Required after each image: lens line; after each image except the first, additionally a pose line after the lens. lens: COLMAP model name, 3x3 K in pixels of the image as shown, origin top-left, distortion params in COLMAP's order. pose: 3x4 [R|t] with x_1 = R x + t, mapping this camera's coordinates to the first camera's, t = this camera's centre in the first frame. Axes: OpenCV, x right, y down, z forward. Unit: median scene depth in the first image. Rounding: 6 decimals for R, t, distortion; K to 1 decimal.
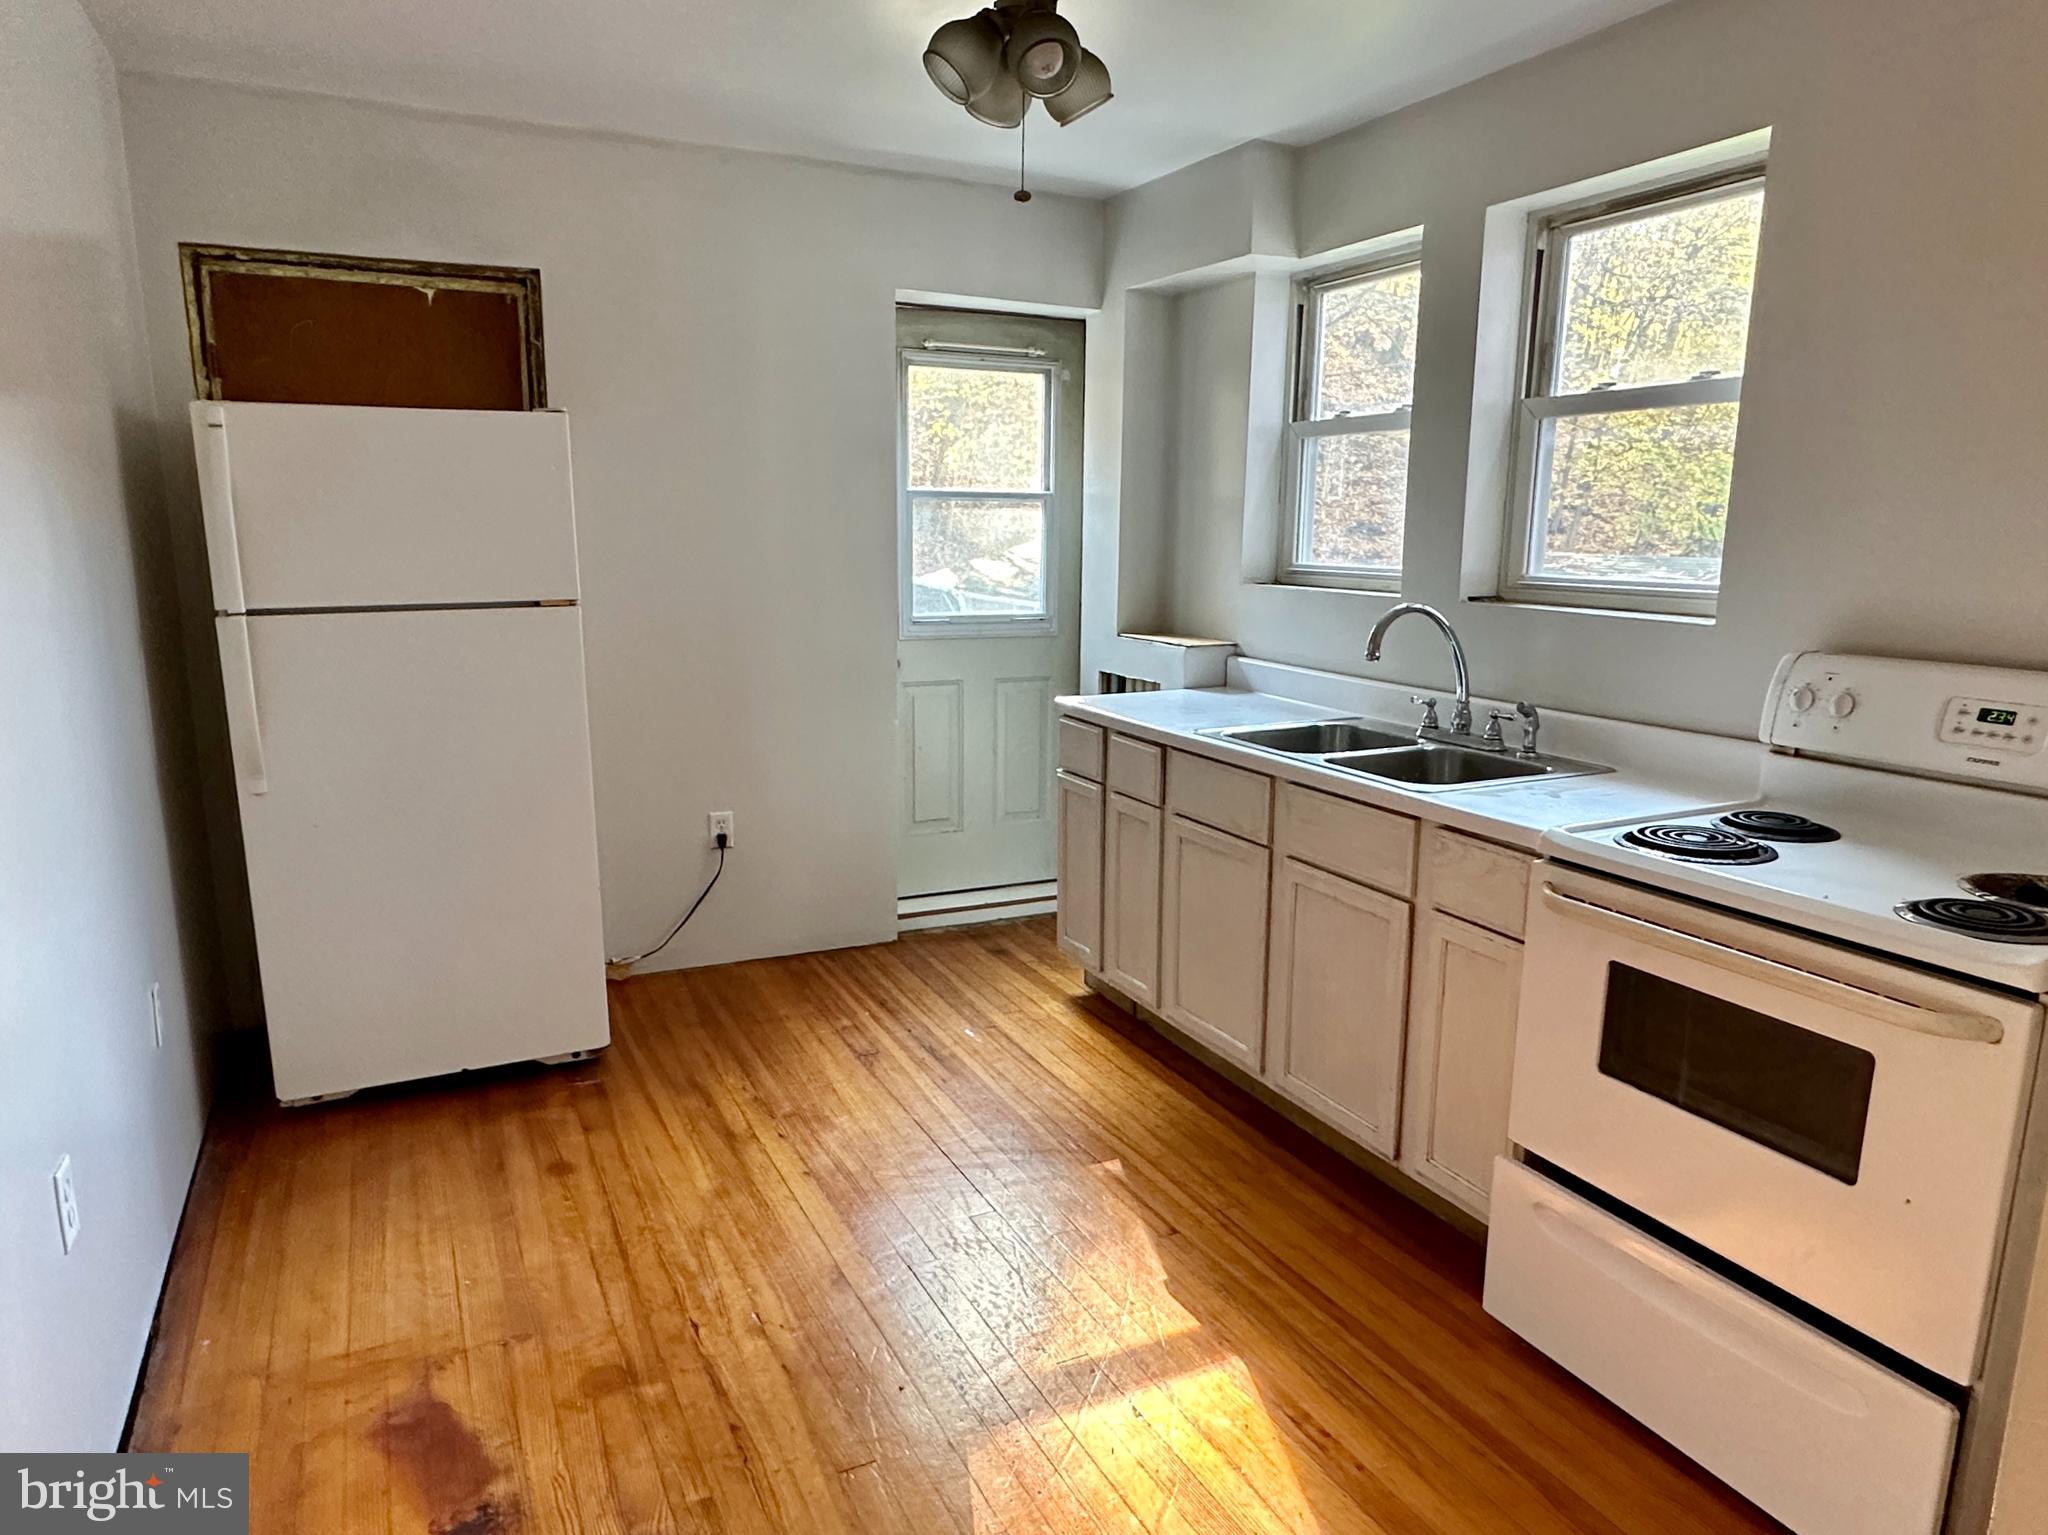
lens RADIAL K [[1312.7, 0, 1014.3], [0, 1312.7, 768.7], [0, 0, 1]] dist [0.003329, 0.000859]
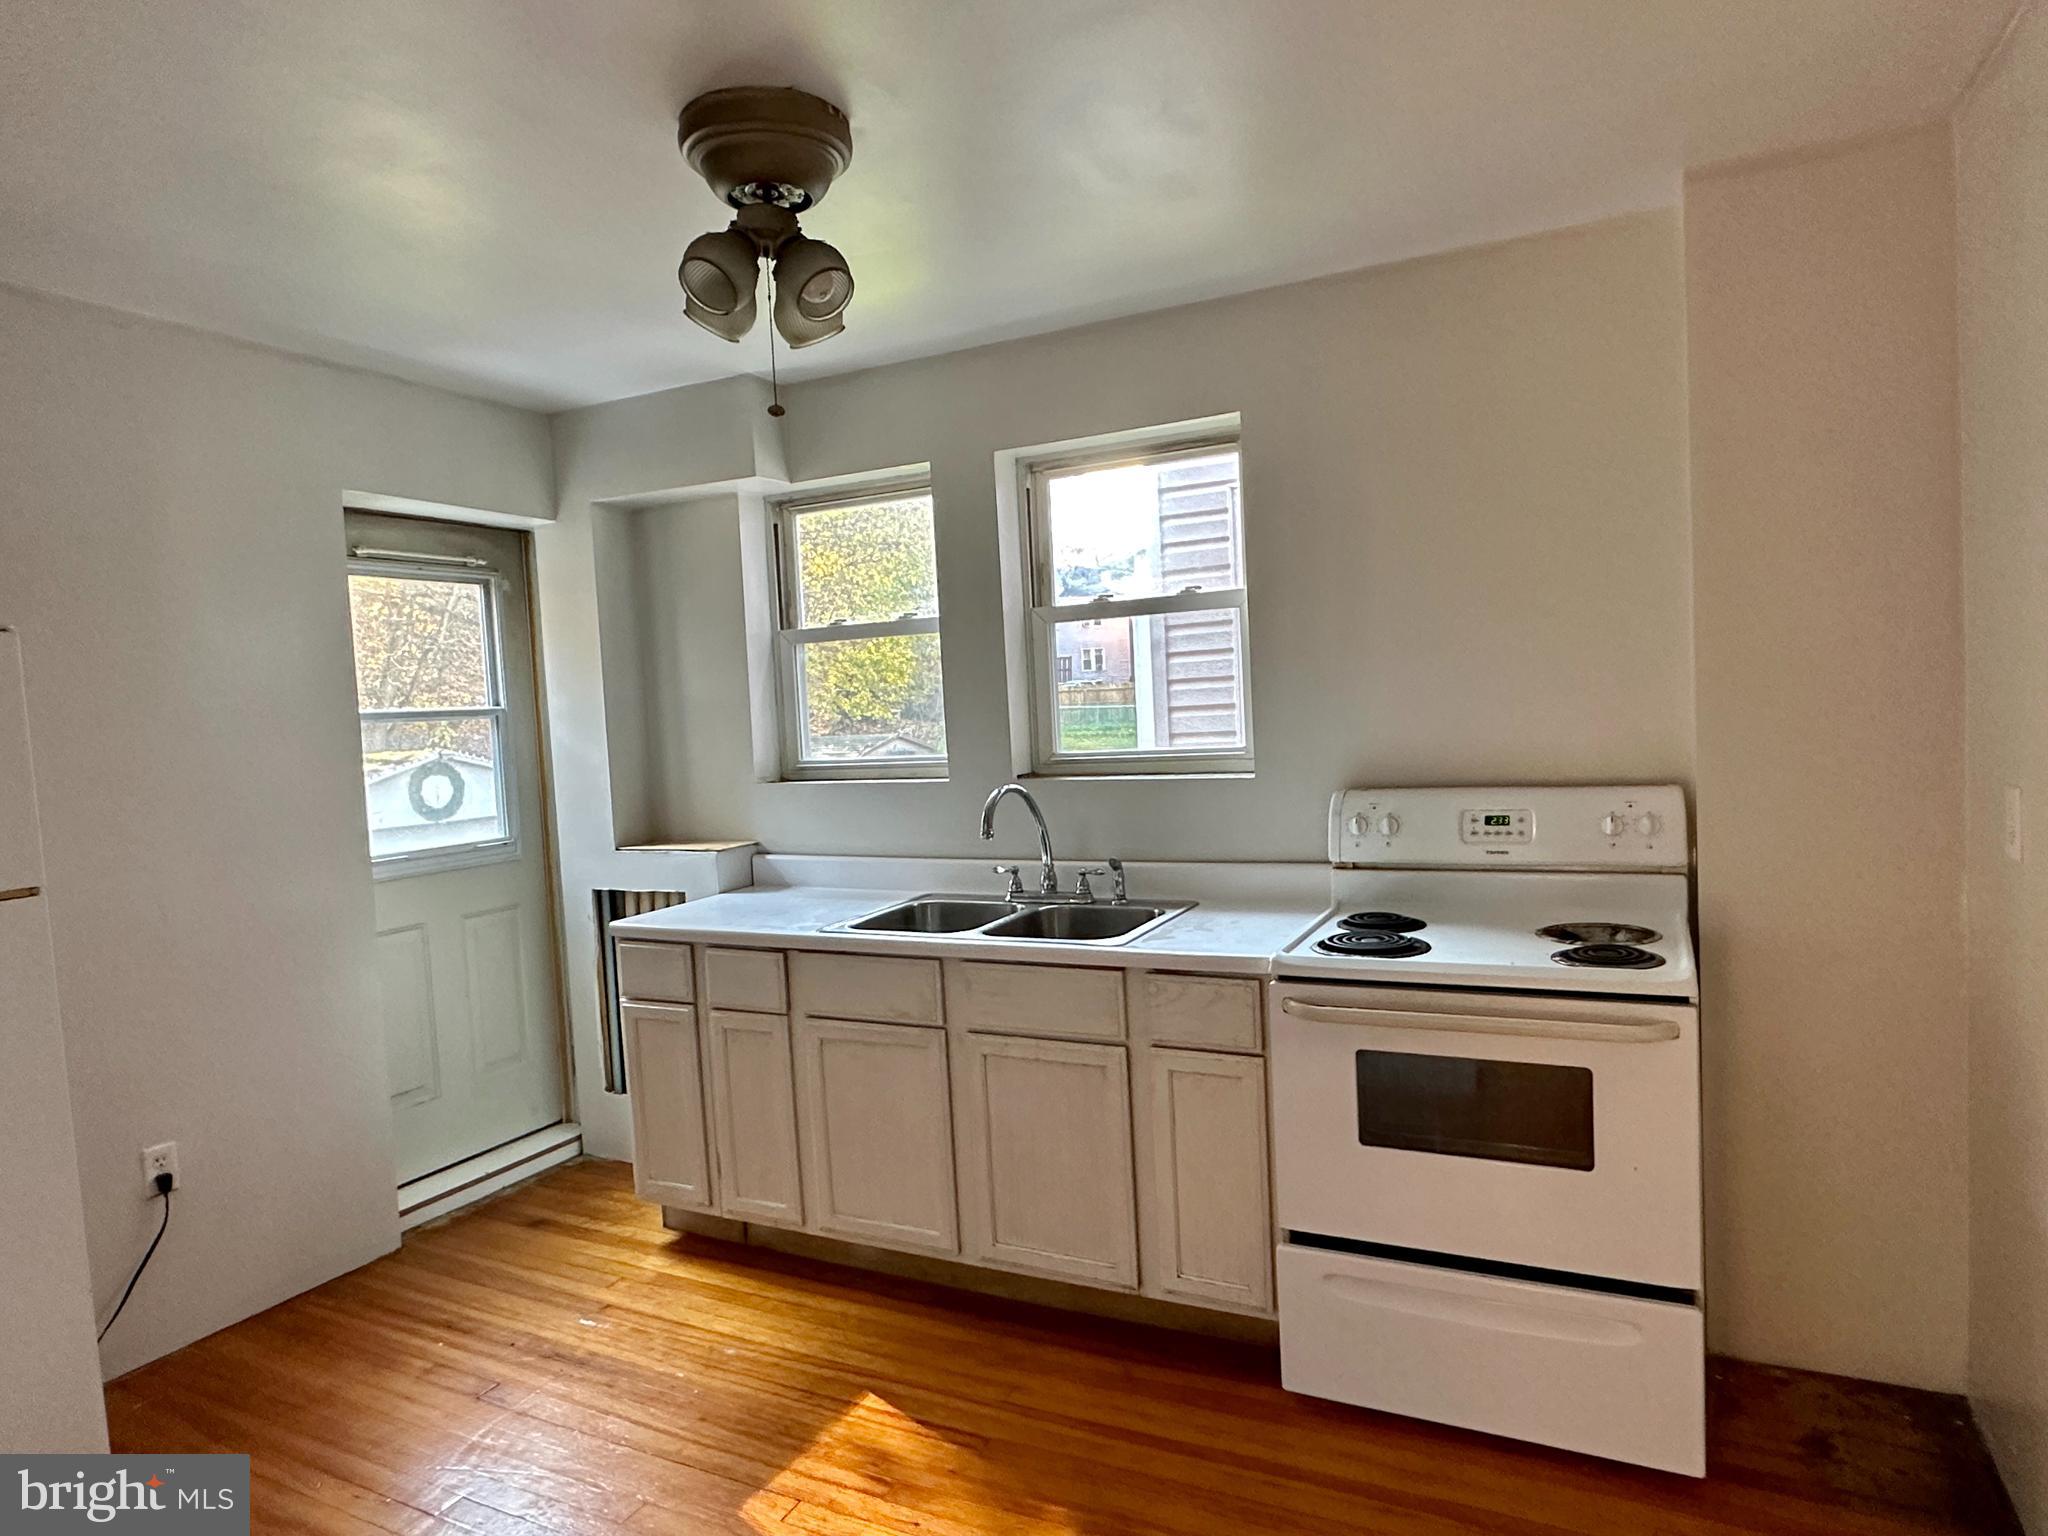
lens RADIAL K [[1229.8, 0, 1024.0], [0, 1229.8, 768.0], [0, 0, 1]] dist [0.005238, 0.000719]
pose [[0.795147, -0.082433, 0.600788, -0.277417], [0.169239, 0.981520, -0.089317, -0.037595], [-0.582323, 0.172697, 0.794403, 0.132934]]
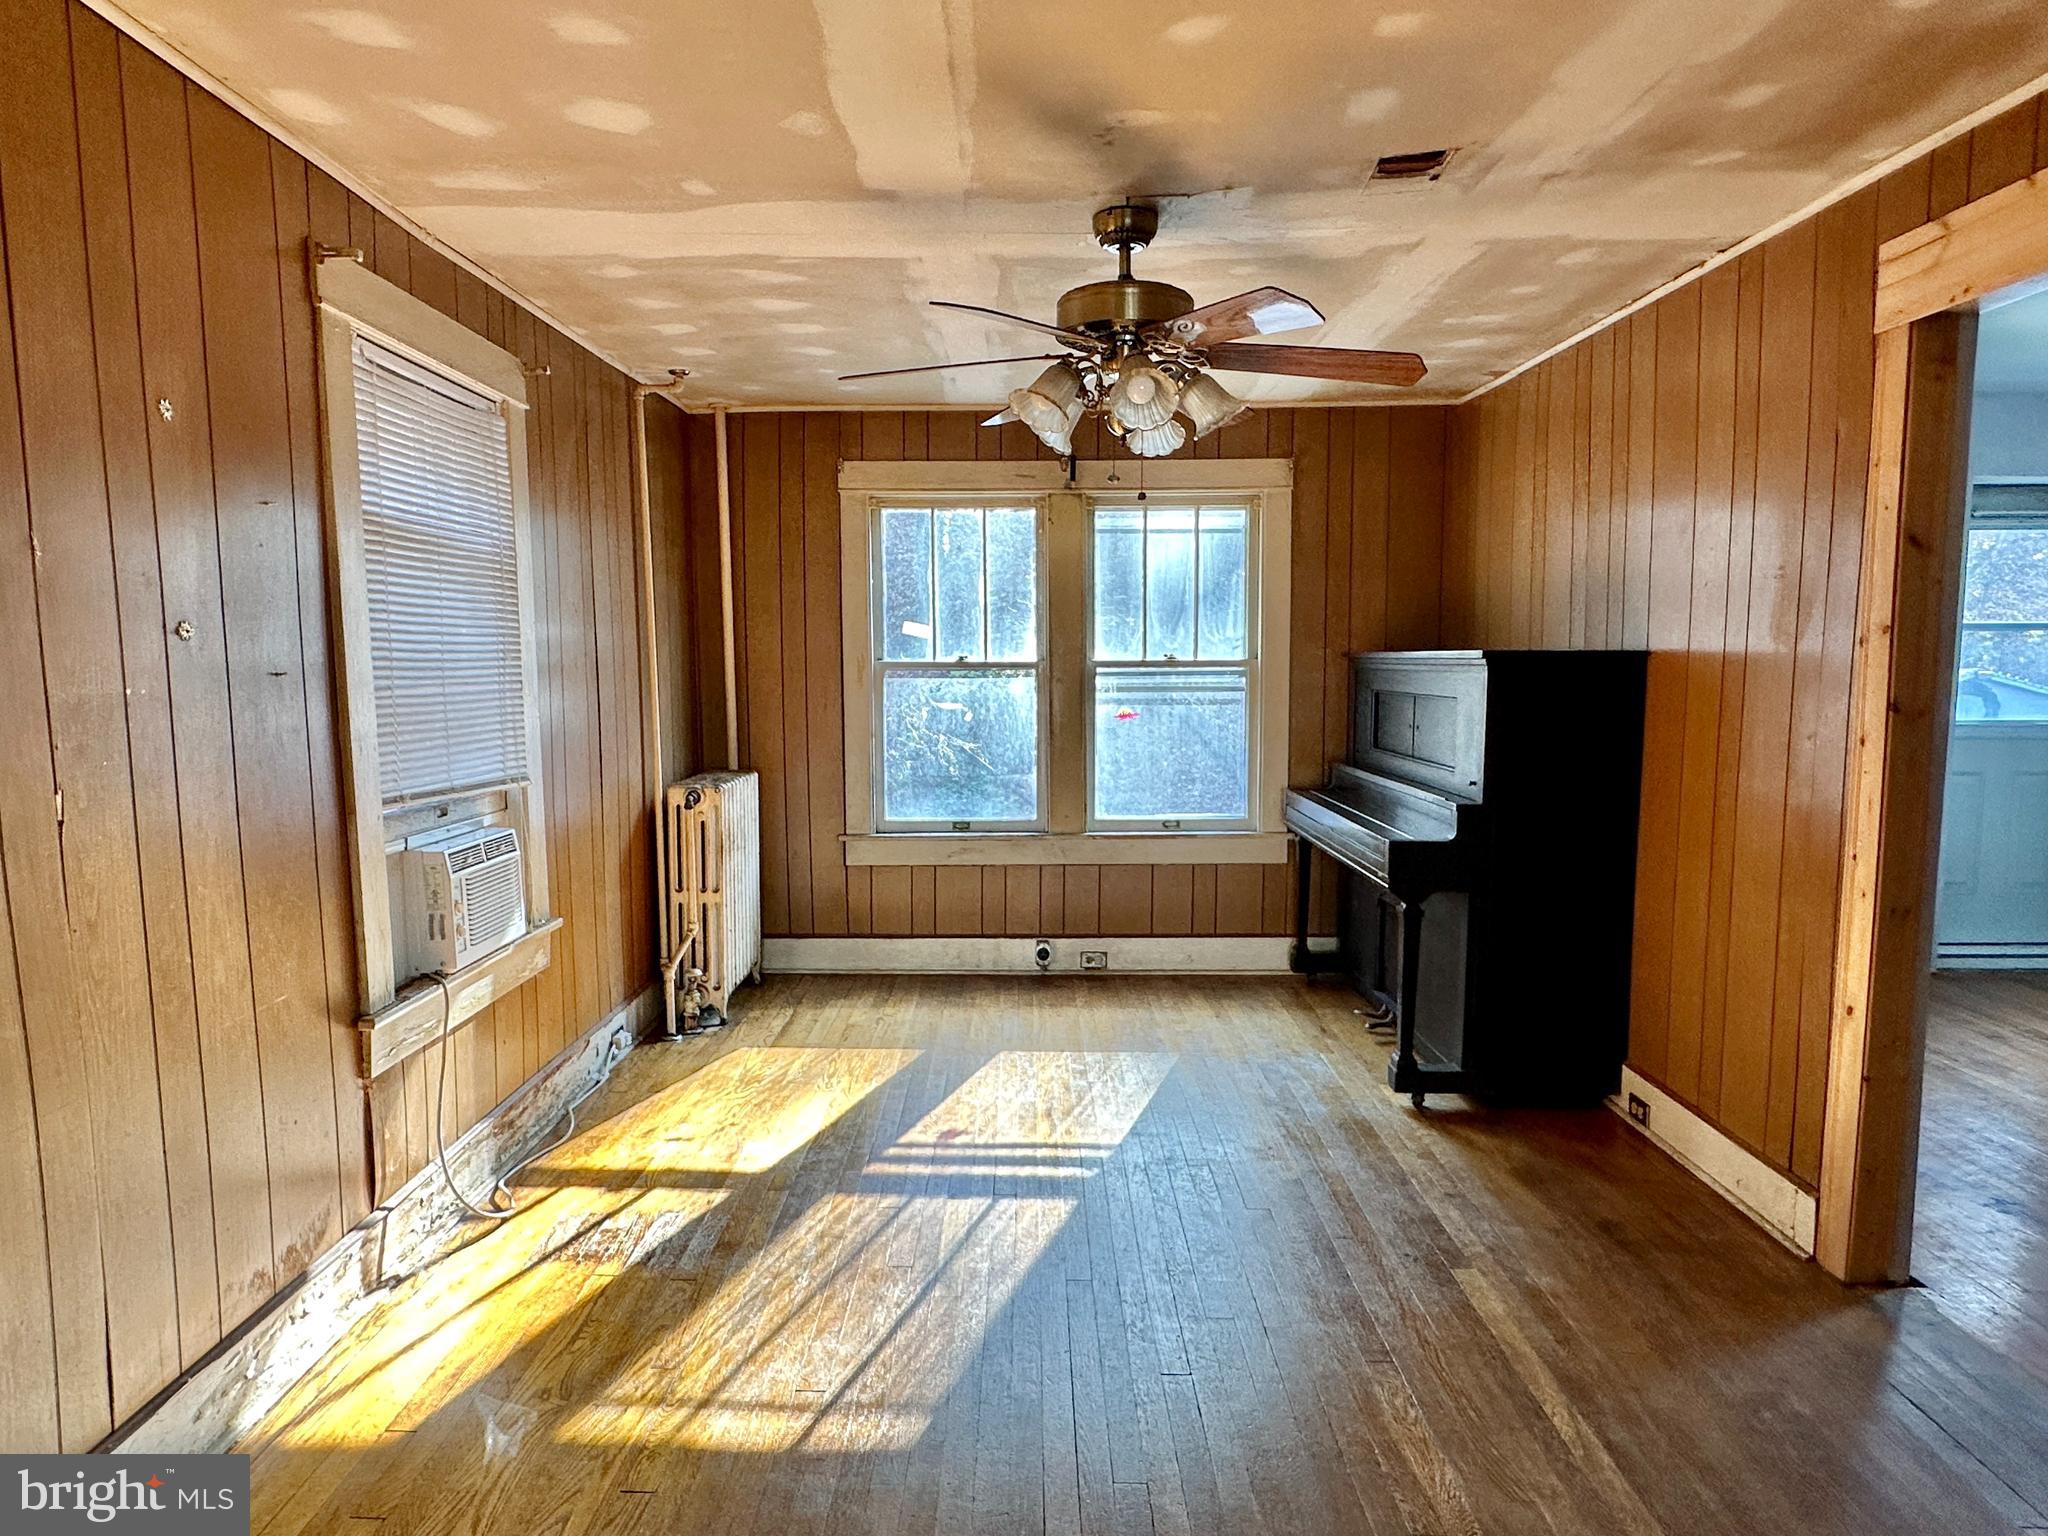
lens RADIAL K [[1225.9, 0, 1019.2], [0, 1225.9, 784.3], [0, 0, 1]] dist [-0.000273, -0.002563]
pose [[0.900298, 0.031055, -0.434166, -0.483670], [-0.067884, 0.995264, -0.069576, 0.116649], [0.429949, 0.092112, 0.898142, -0.594641]]
